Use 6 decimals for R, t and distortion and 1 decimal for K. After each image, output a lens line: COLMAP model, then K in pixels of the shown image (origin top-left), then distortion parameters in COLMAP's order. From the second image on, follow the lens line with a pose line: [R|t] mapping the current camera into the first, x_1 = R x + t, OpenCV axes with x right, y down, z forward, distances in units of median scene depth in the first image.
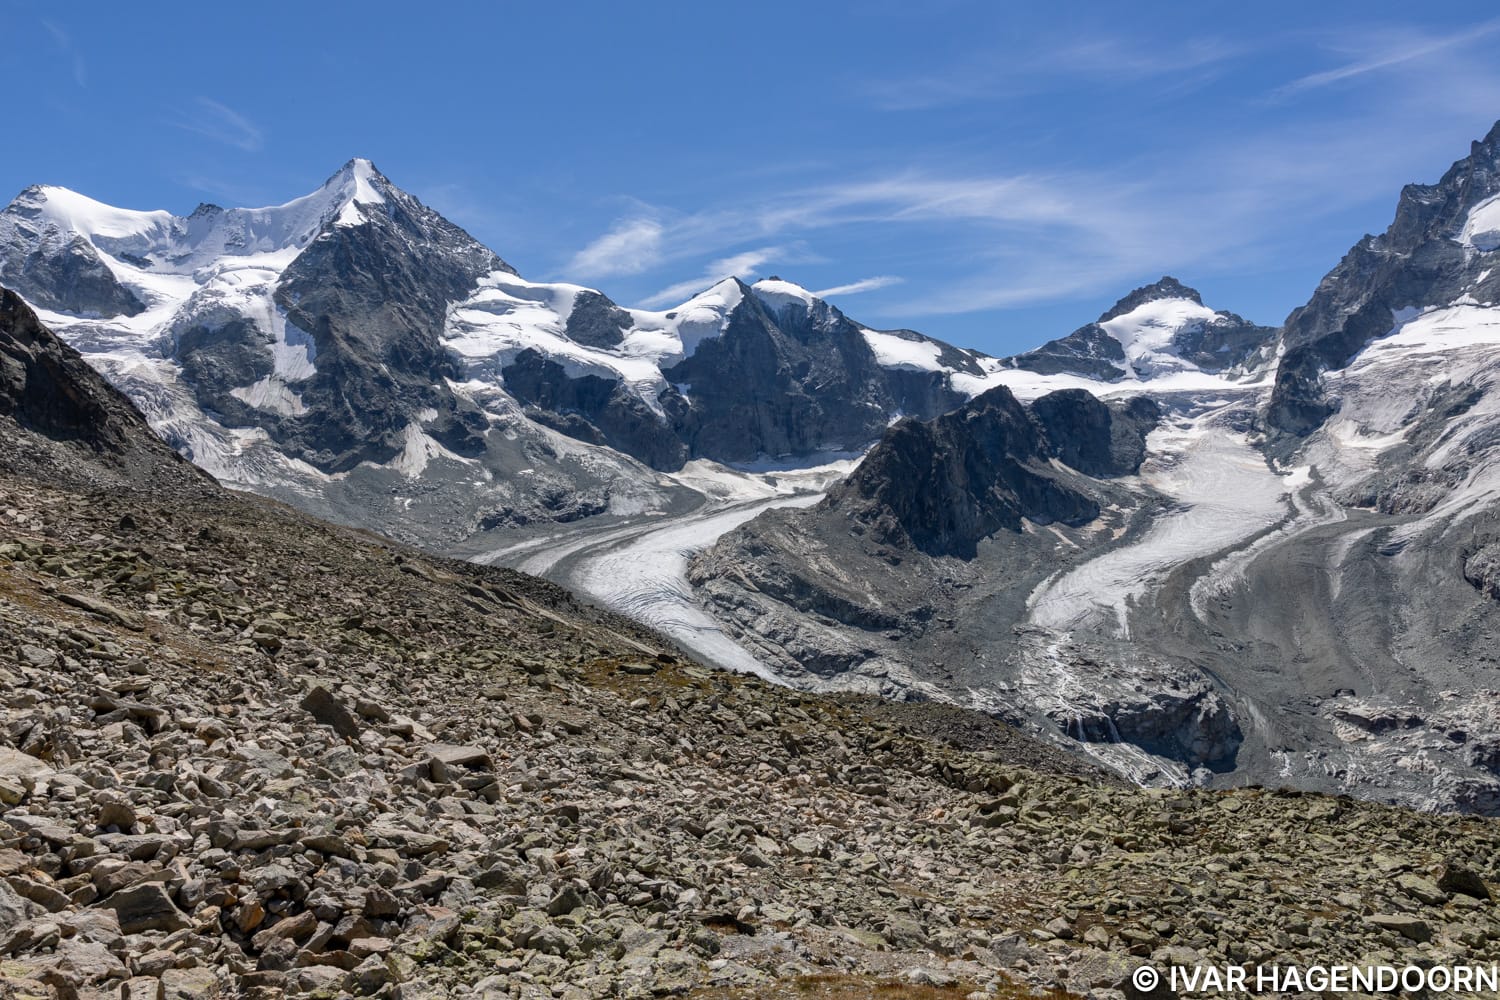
lens RADIAL K [[1030.2, 0, 752.0], [0, 1030.2, 497.4], [0, 0, 1]] dist [0.002338, -0.007223]
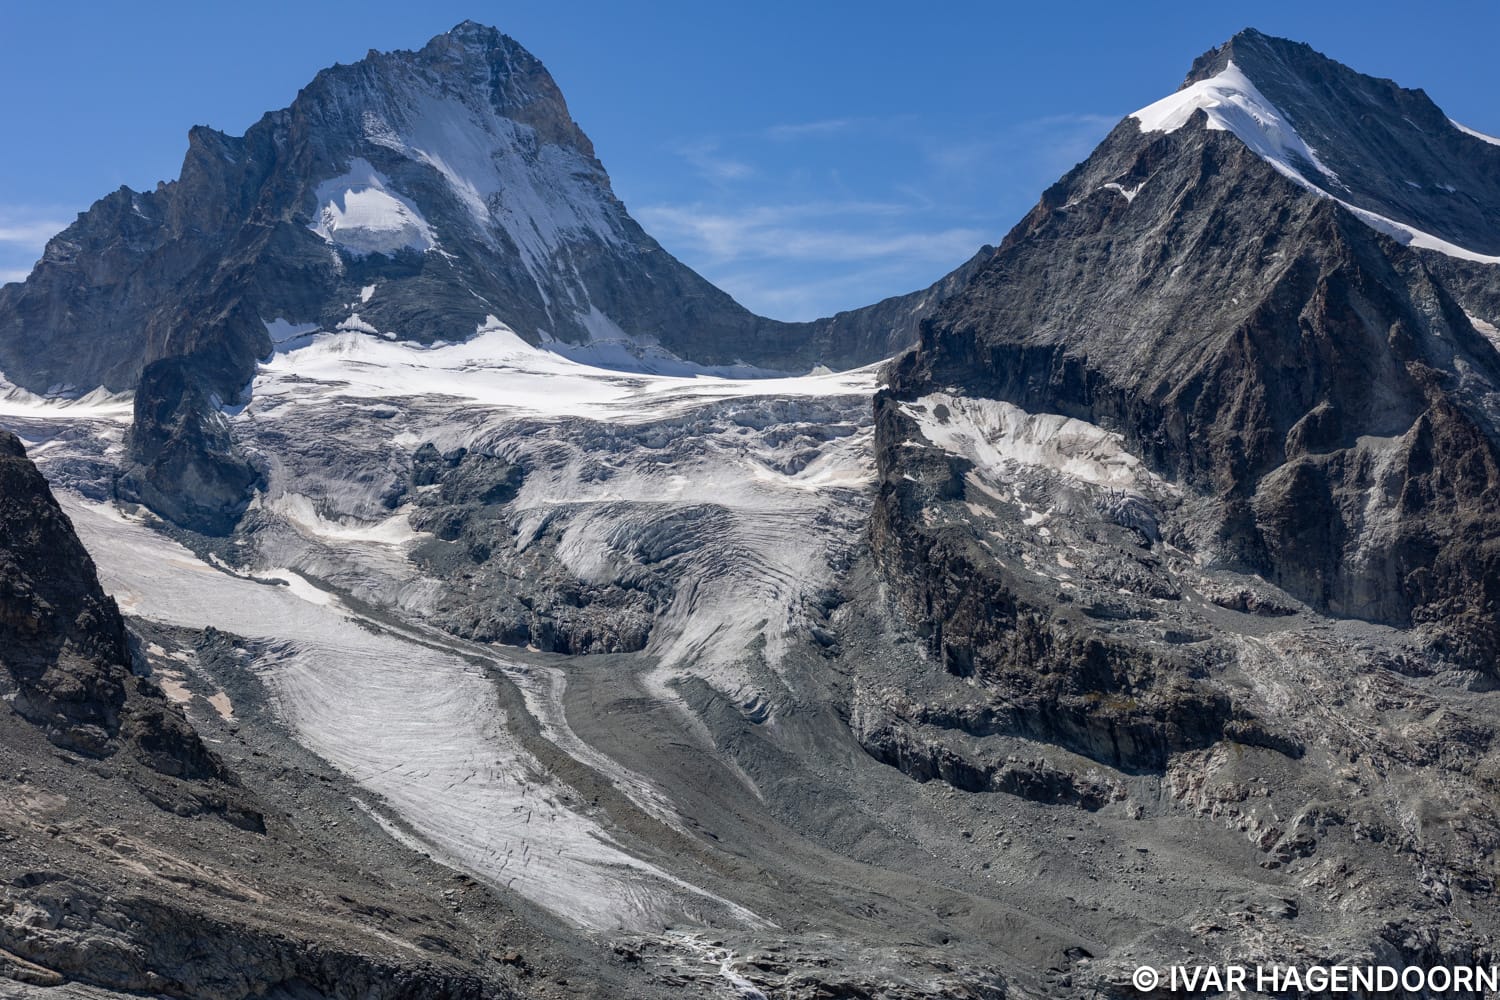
lens RADIAL K [[1671.8, 0, 750.0], [0, 1671.8, 500.0], [0, 0, 1]] dist [-0.000054, 0.016077]
pose [[0.395587, 0.060070, 0.916462, -0.195632], [-0.005100, 0.997987, -0.063212, -0.009407], [-0.918415, 0.020332, 0.395097, 0.332127]]
